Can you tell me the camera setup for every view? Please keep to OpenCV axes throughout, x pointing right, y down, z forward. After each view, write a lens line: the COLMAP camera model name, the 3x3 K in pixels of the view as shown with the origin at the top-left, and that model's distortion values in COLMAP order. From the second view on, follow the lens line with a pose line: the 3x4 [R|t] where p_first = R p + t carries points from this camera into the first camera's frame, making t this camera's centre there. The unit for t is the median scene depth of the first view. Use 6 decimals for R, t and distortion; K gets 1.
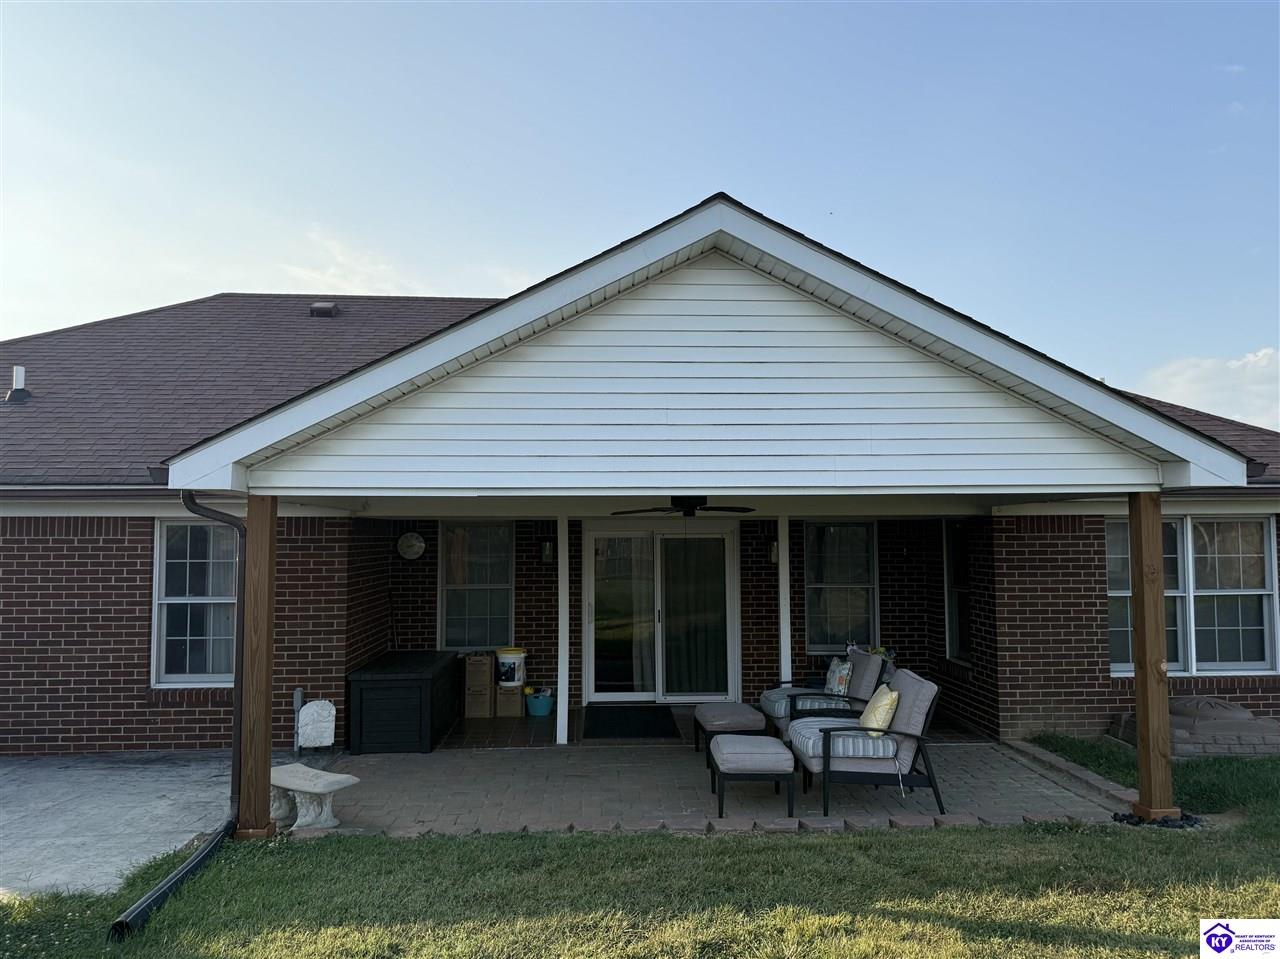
lens RADIAL K [[949.5, 0, 637.5], [0, 949.5, 475.8], [0, 0, 1]] dist [0.002598, -0.015572]
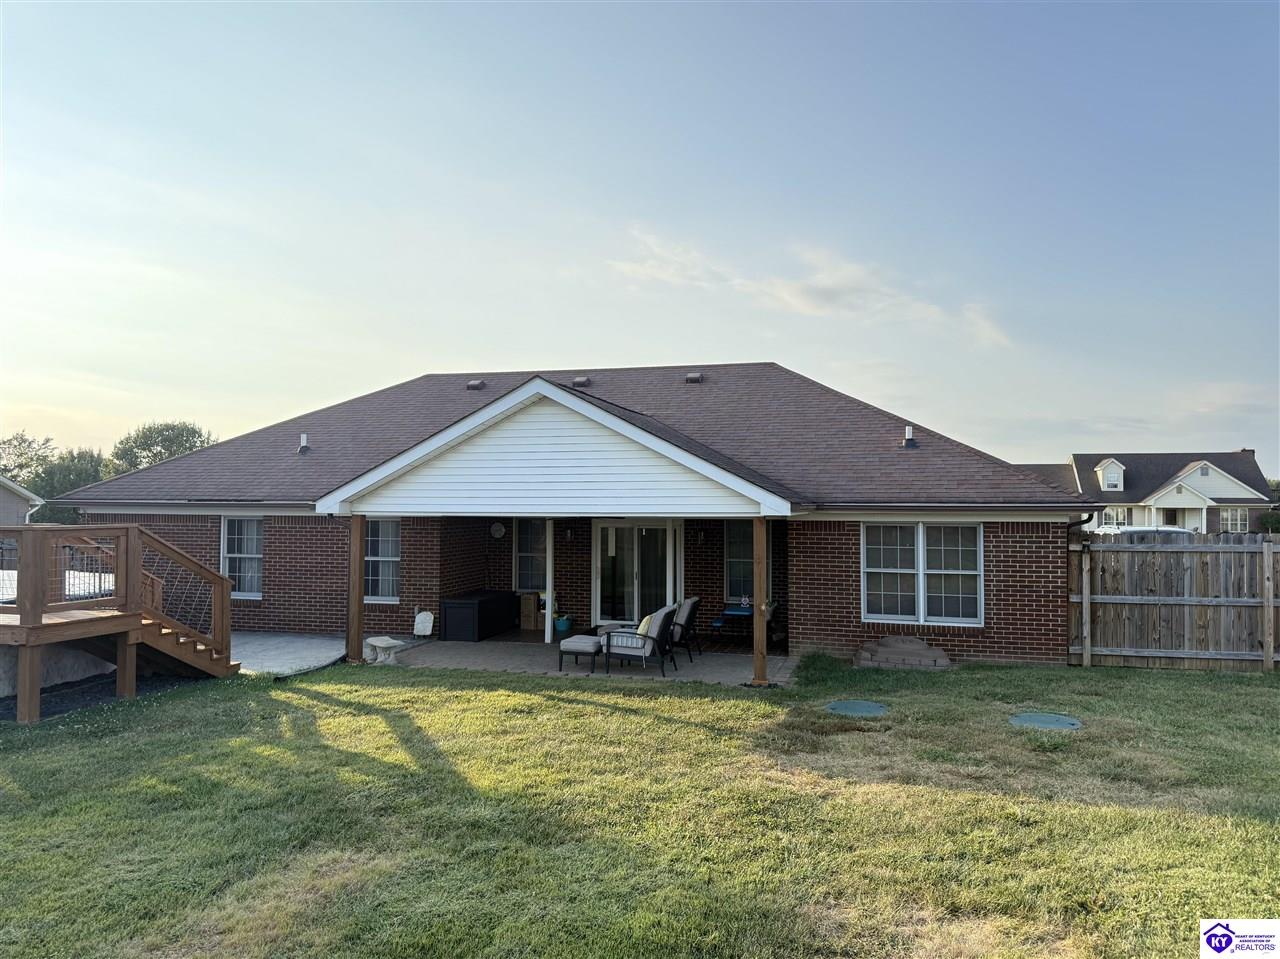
lens RADIAL K [[899.5, 0, 641.1], [0, 899.5, 479.8], [0, 0, 1]] dist [0.036611, 0.001063]
pose [[0.945595, -0.001355, -0.325344, 0.658654], [0.014145, 0.999217, 0.036950, -0.091948], [0.325039, -0.039541, 0.944874, -0.569022]]
